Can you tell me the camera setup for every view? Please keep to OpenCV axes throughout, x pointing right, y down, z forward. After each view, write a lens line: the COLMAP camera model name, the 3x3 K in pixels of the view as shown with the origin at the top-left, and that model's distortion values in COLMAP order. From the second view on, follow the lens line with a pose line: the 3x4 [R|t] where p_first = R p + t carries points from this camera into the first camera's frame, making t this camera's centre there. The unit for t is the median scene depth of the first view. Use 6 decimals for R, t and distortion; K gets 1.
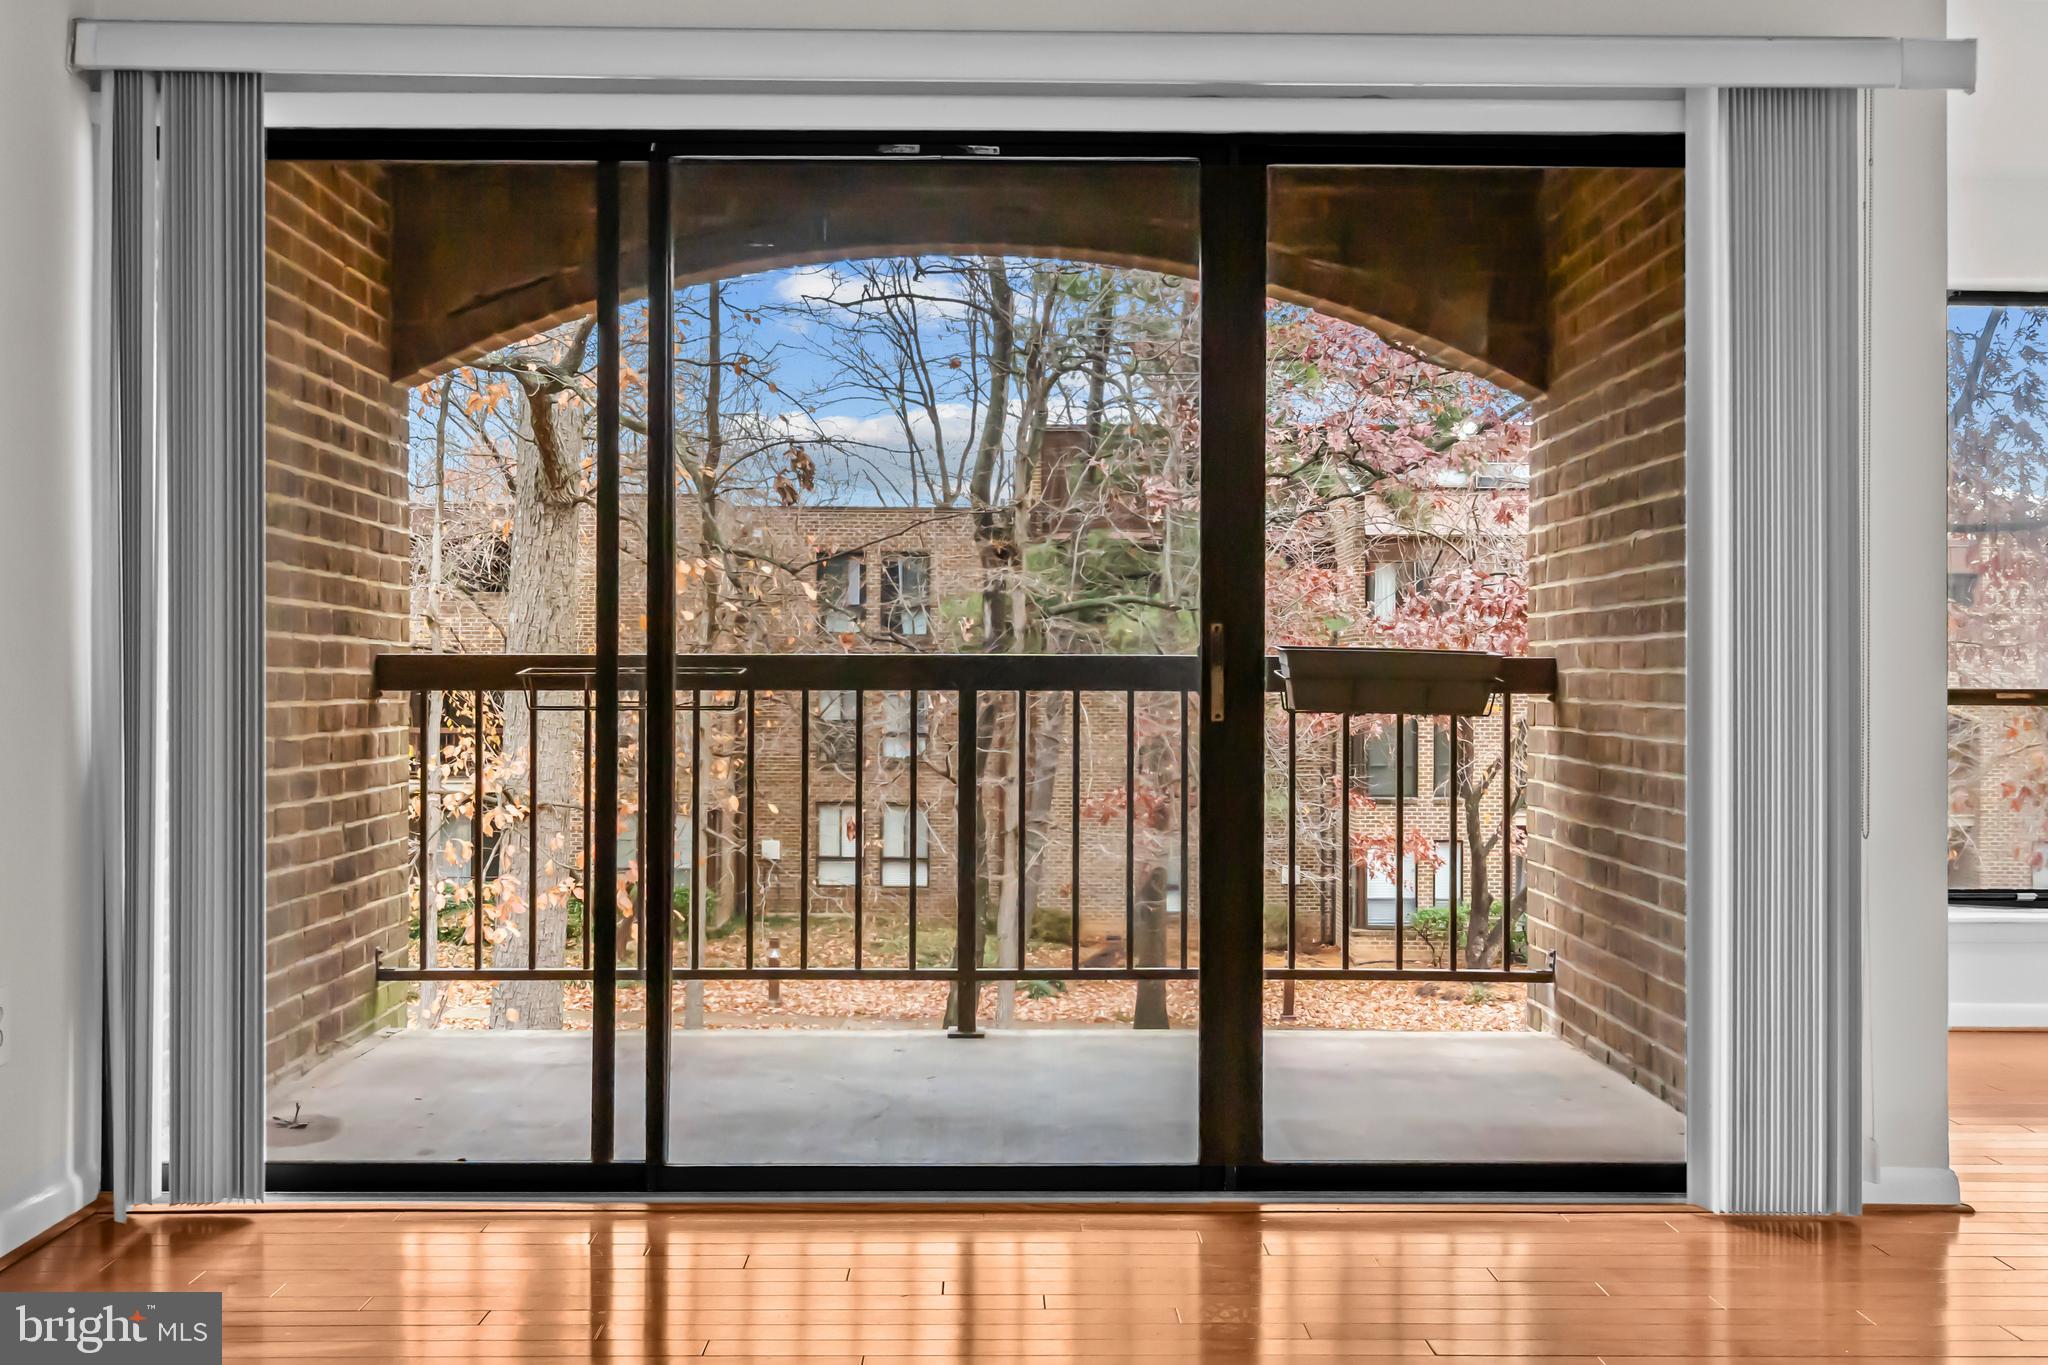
lens RADIAL K [[2089.7, 0, 1016.1], [0, 2089.7, 671.9], [0, 0, 1]] dist [-0.005006, 0.012211]
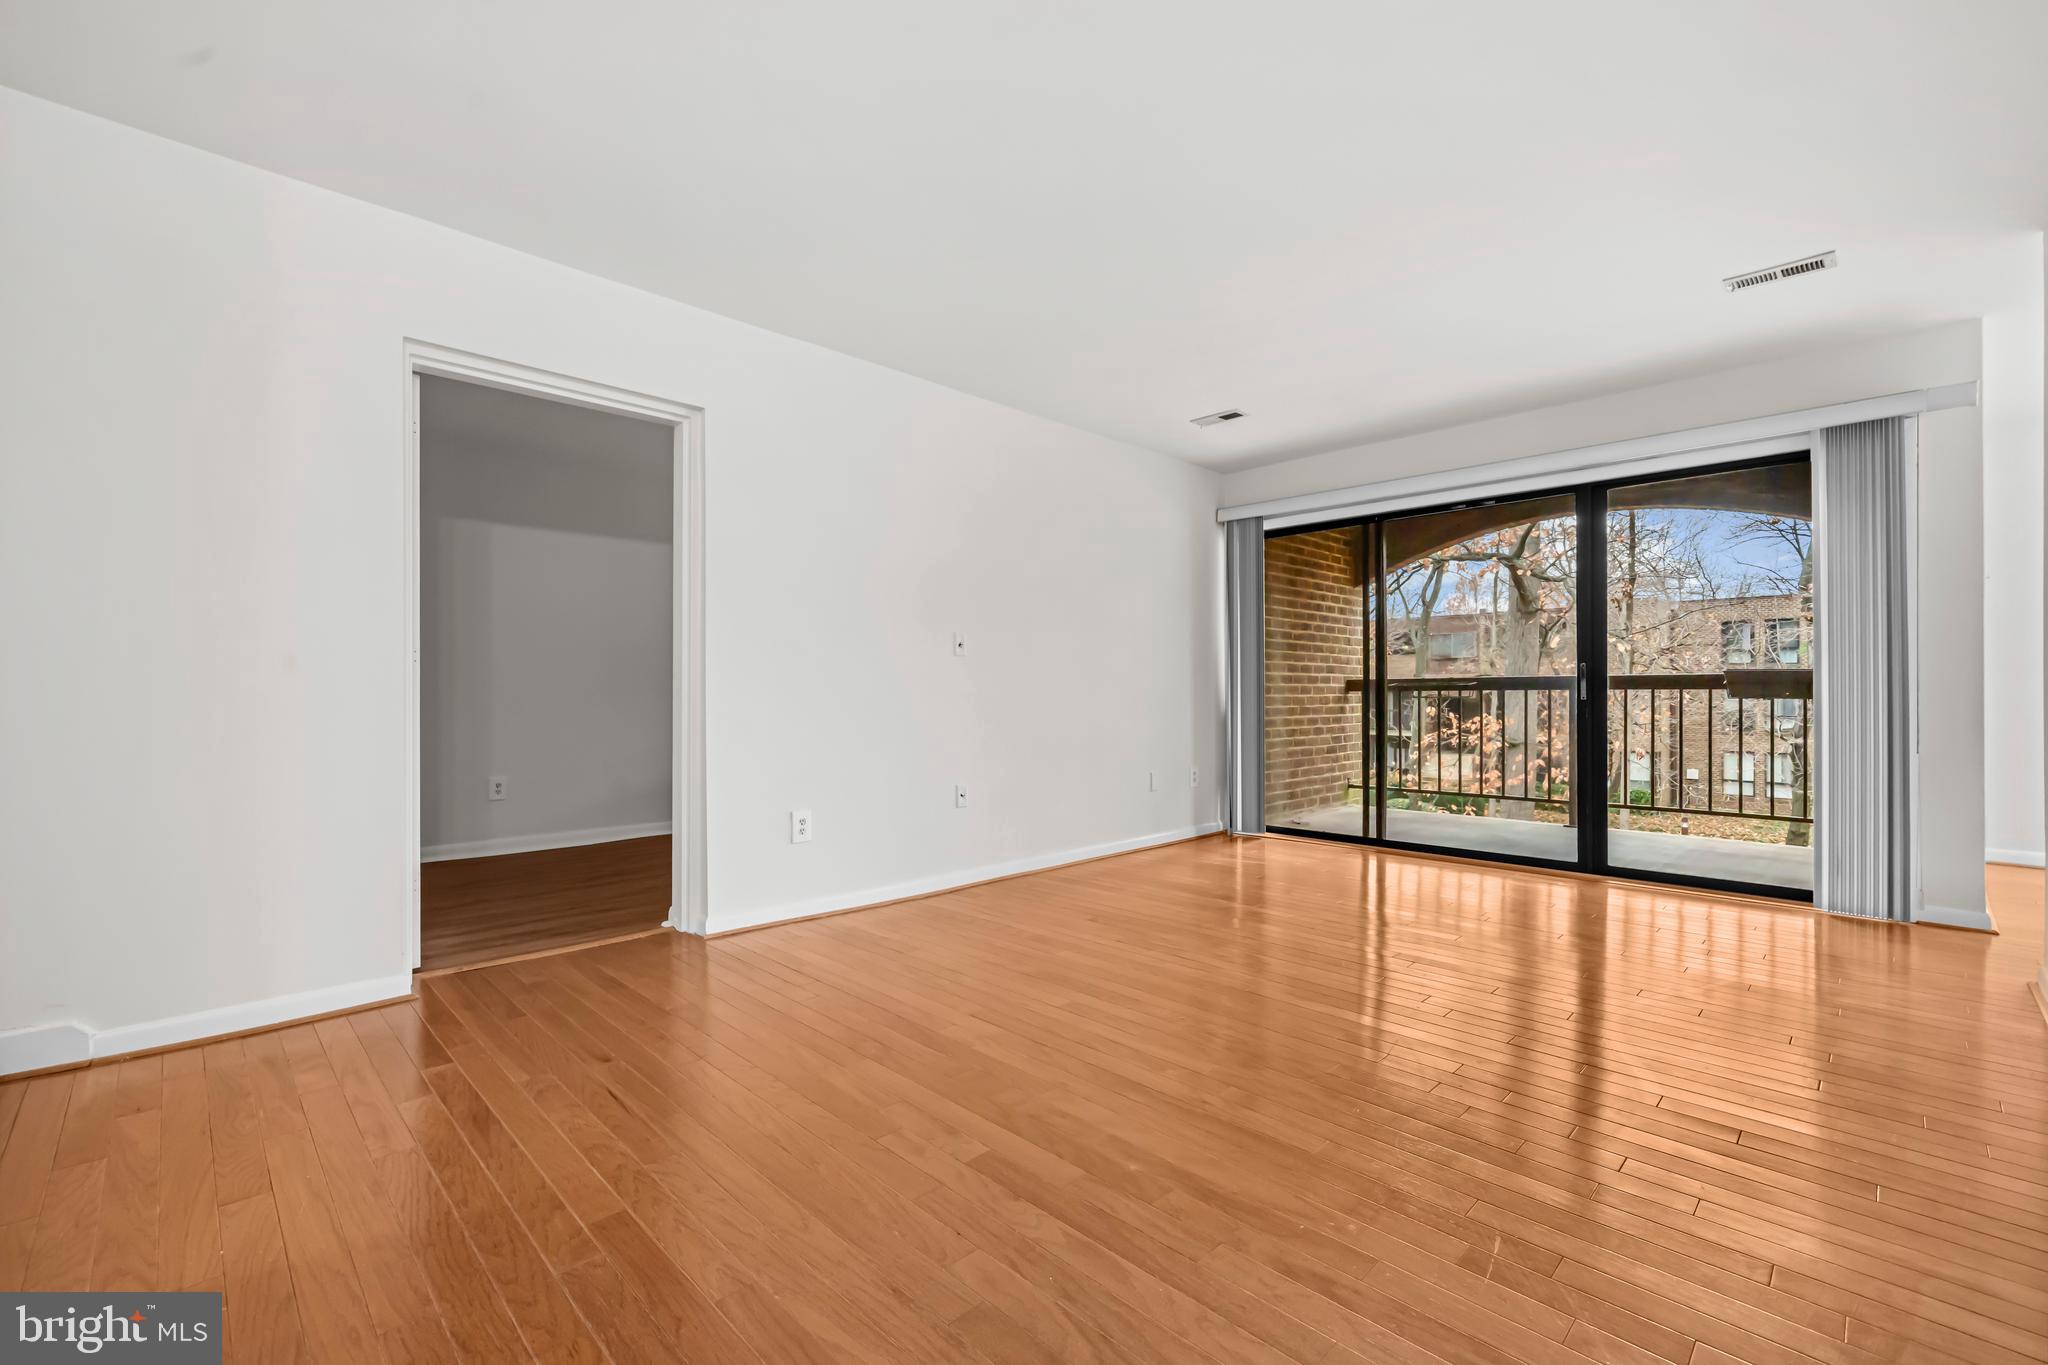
lens RADIAL K [[869.2, 0, 1024.4], [0, 869.2, 693.0], [0, 0, 1]] dist [0.000247, 0.000351]
pose [[0.696276, -0.003379, -0.717766, 0.314349], [0.008823, 0.999954, 0.003851, 0.002780], [0.717720, -0.009014, 0.696274, -0.241652]]
